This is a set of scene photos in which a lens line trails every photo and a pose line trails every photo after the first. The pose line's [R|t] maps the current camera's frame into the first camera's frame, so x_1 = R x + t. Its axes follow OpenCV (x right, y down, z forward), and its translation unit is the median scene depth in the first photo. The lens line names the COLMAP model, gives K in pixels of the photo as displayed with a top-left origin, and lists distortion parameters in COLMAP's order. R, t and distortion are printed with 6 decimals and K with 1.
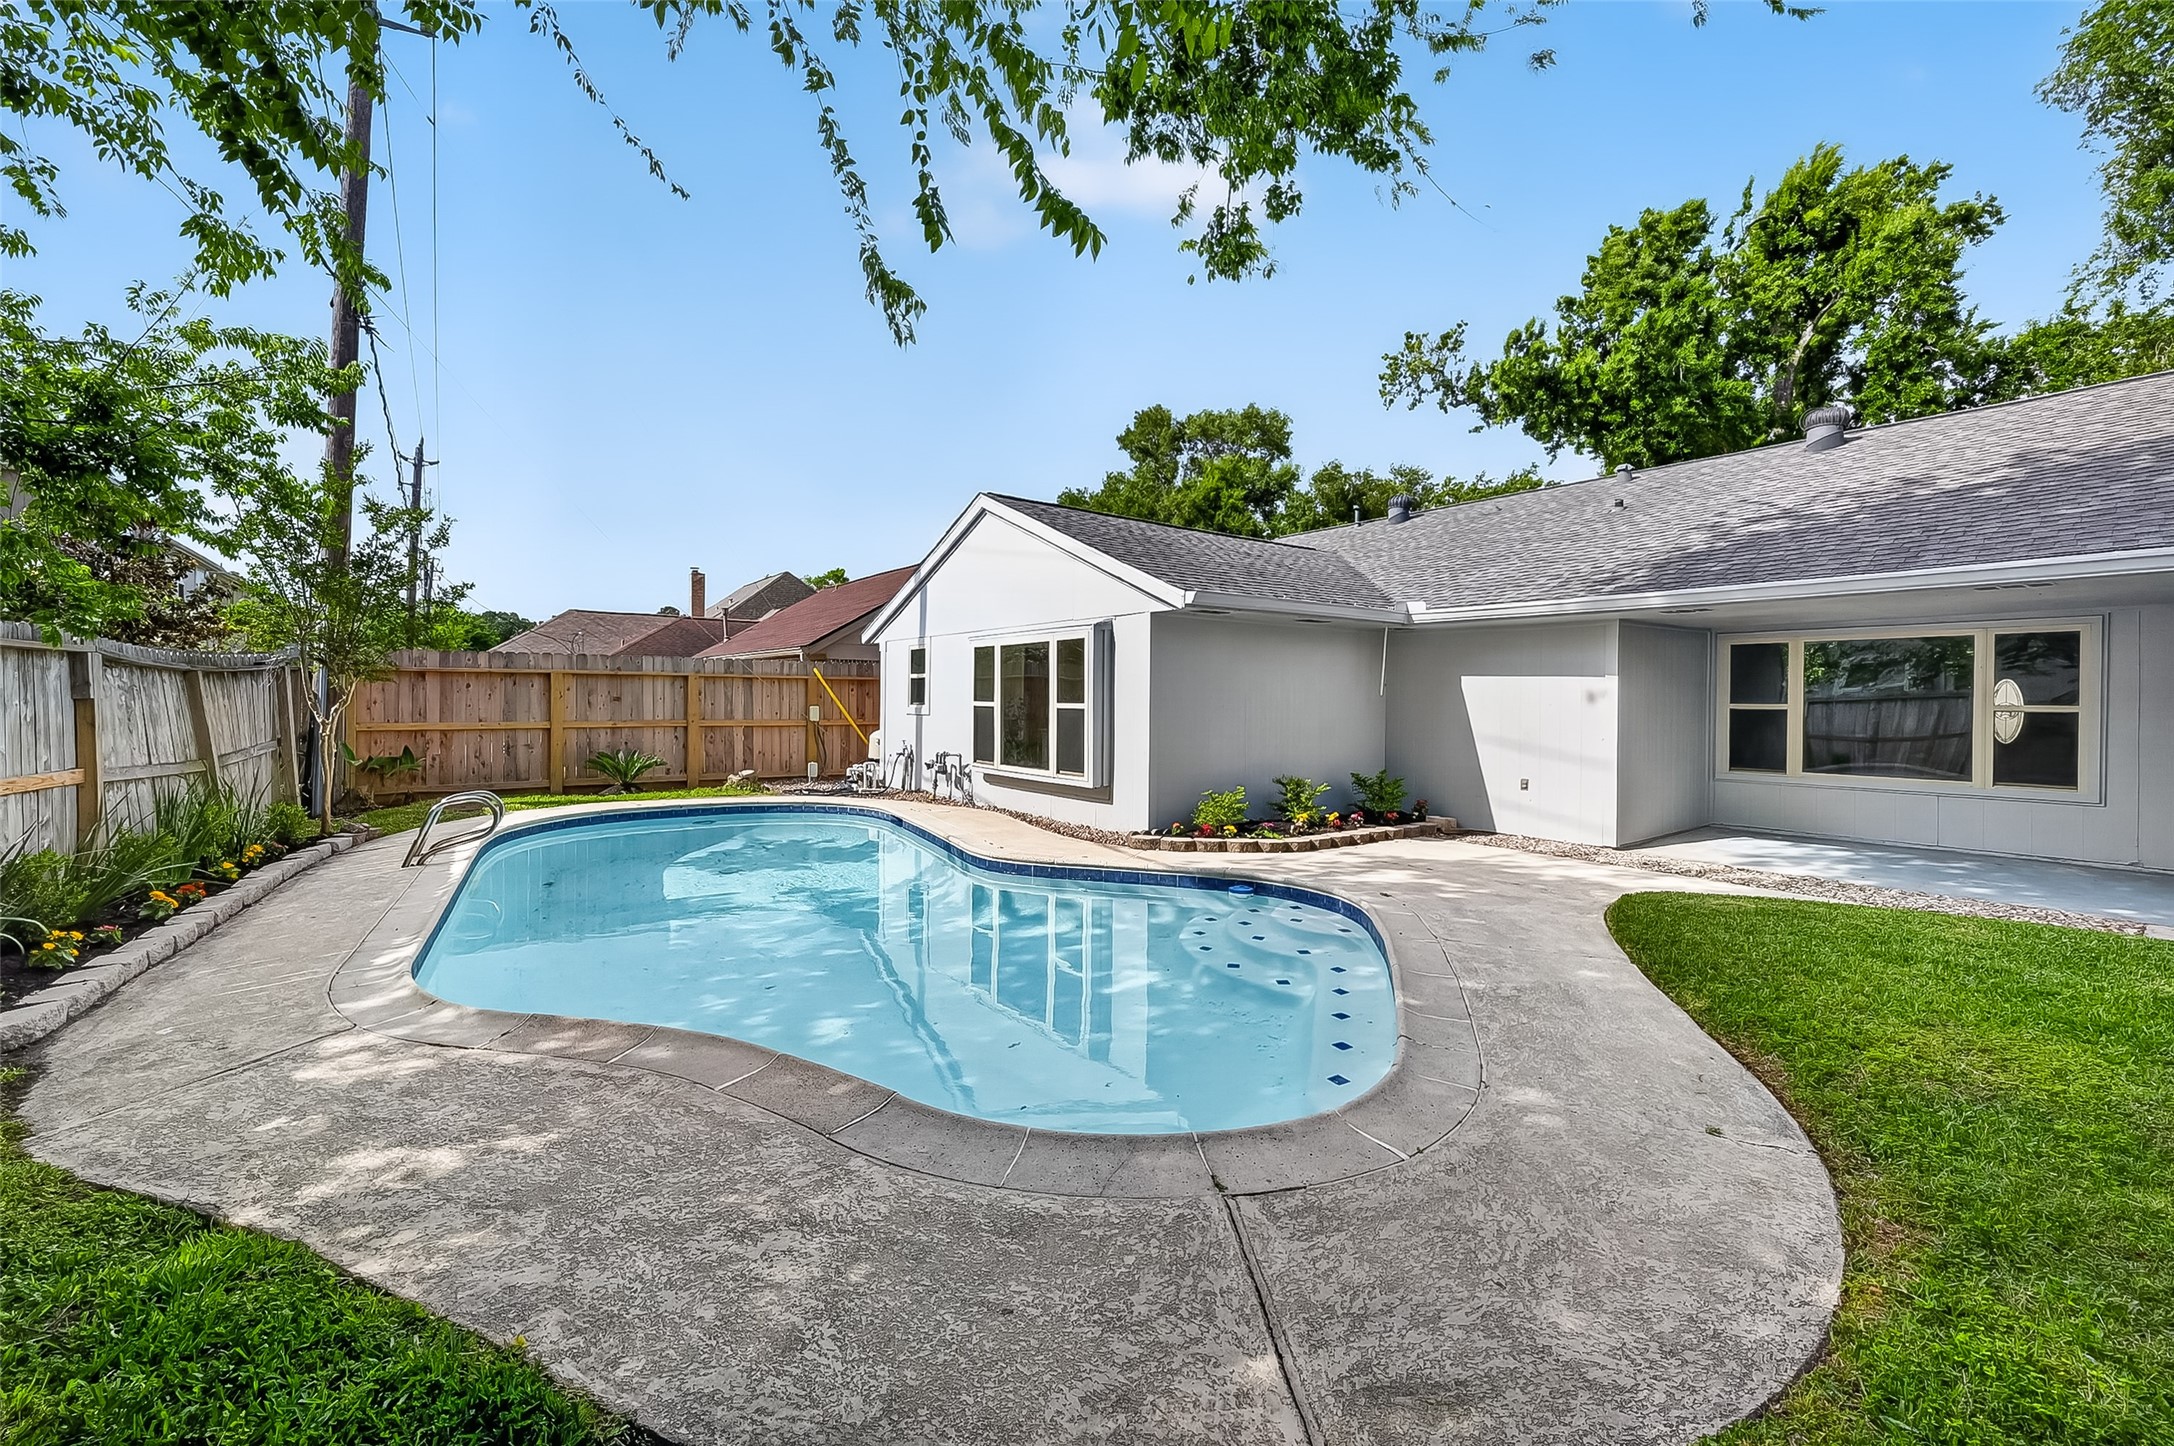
lens RADIAL K [[875.8, 0, 1080.6], [0, 875.8, 693.5], [0, 0, 1]] dist [-0.000138, -0.000082]
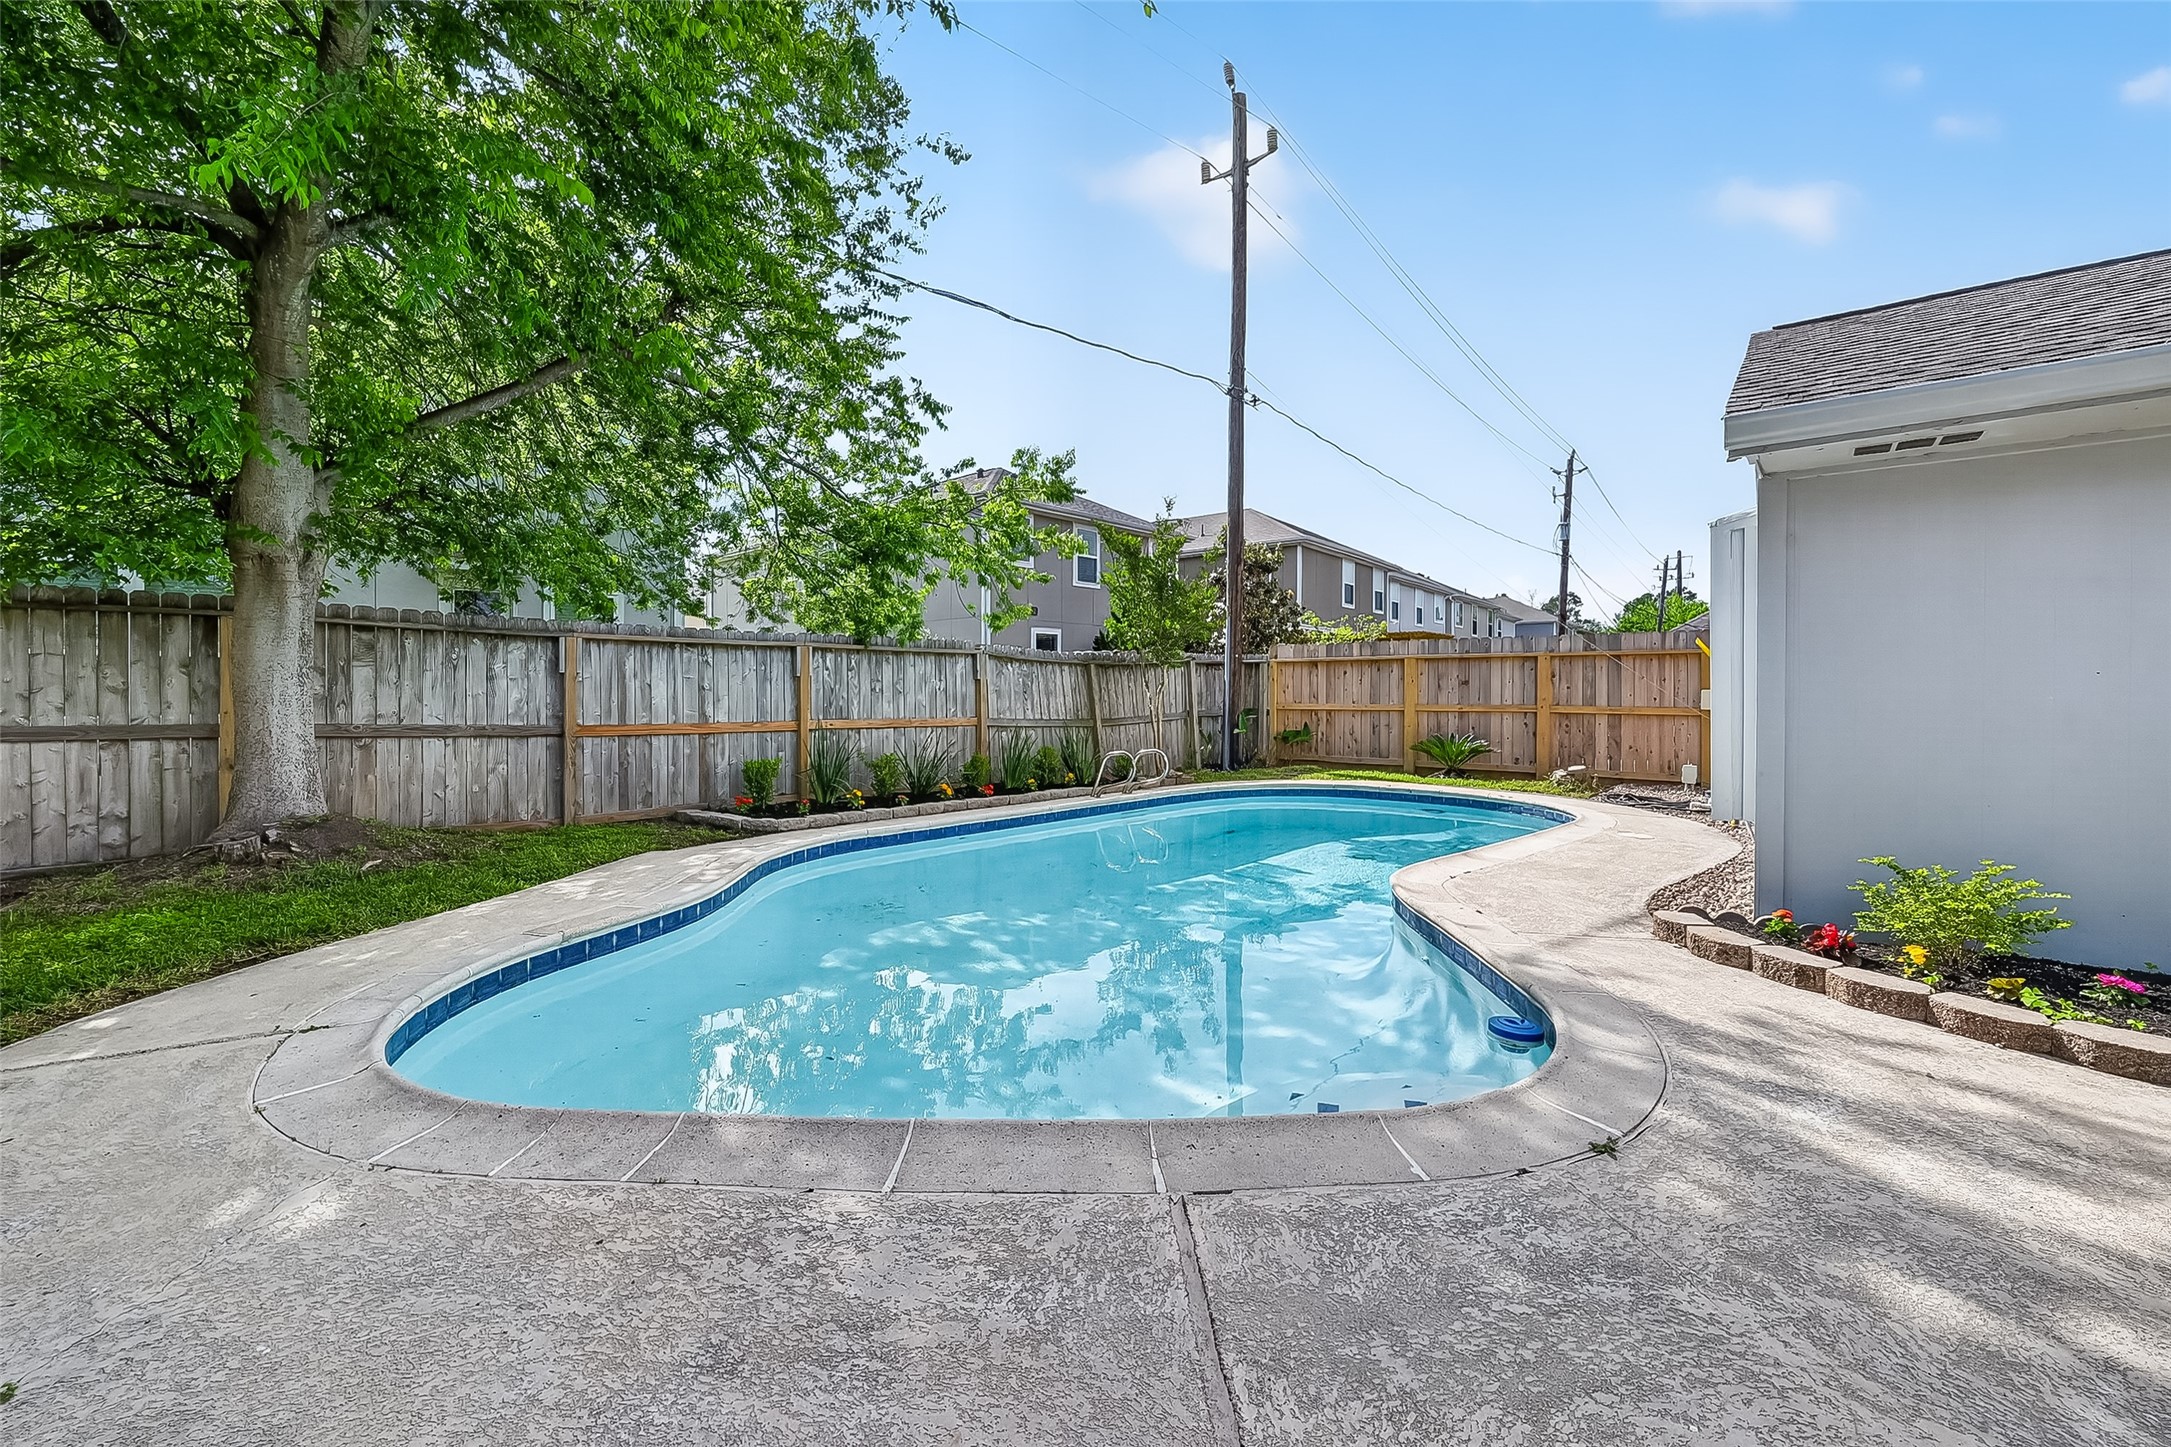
lens RADIAL K [[874.6, 0, 1079.1], [0, 874.6, 694.0], [0, 0, 1]] dist [-0.000138, -0.000082]
pose [[0.248555, -0.004580, -0.968607, 0.309784], [0.005181, 0.999981, -0.003398, 0.019950], [0.968604, -0.004174, 0.248574, 0.334533]]
